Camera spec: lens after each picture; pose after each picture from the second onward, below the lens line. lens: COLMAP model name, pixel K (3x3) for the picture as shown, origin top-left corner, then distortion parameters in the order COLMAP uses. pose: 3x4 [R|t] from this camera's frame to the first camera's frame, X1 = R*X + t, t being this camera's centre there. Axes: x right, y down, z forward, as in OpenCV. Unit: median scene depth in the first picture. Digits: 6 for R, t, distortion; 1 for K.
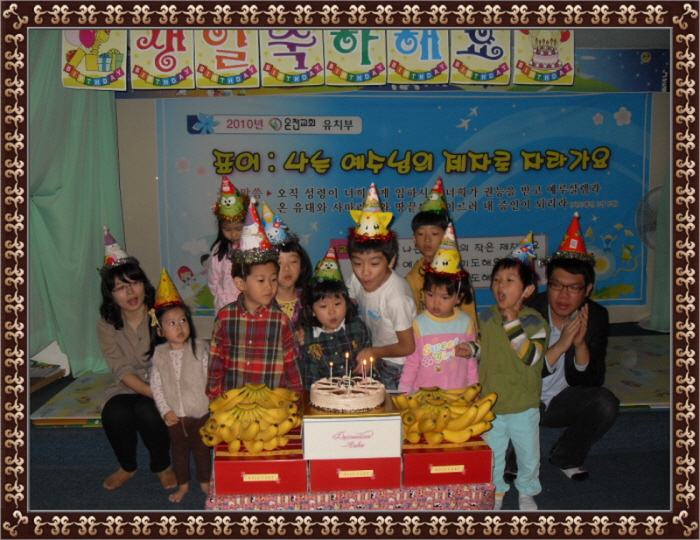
lens RADIAL K [[699.0, 0, 349.9], [0, 699.0, 272.9], [0, 0, 1]] dist [-0.094580, 0.000000]
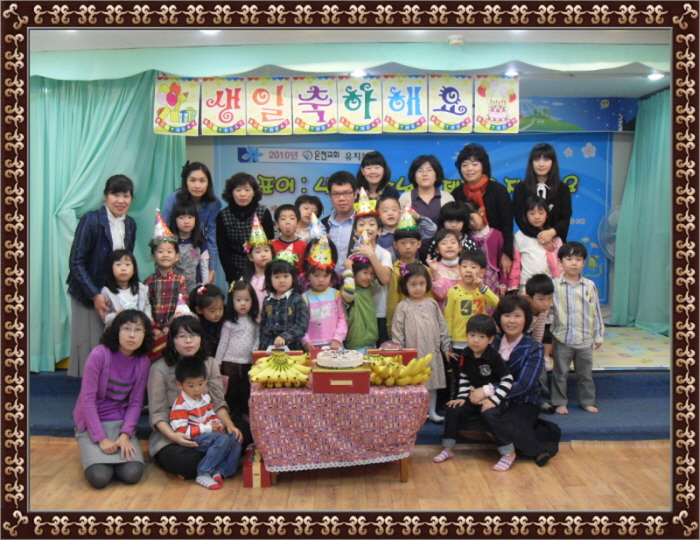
lens RADIAL K [[699.0, 0, 350.2], [0, 699.0, 267.7], [0, 0, 1]] dist [-0.094580, 0.000000]
pose [[0.998189, 0.015581, -0.058099, 0.074647], [-0.017504, 0.999311, -0.032736, 0.046966], [0.057549, 0.033694, 0.997774, -0.395942]]
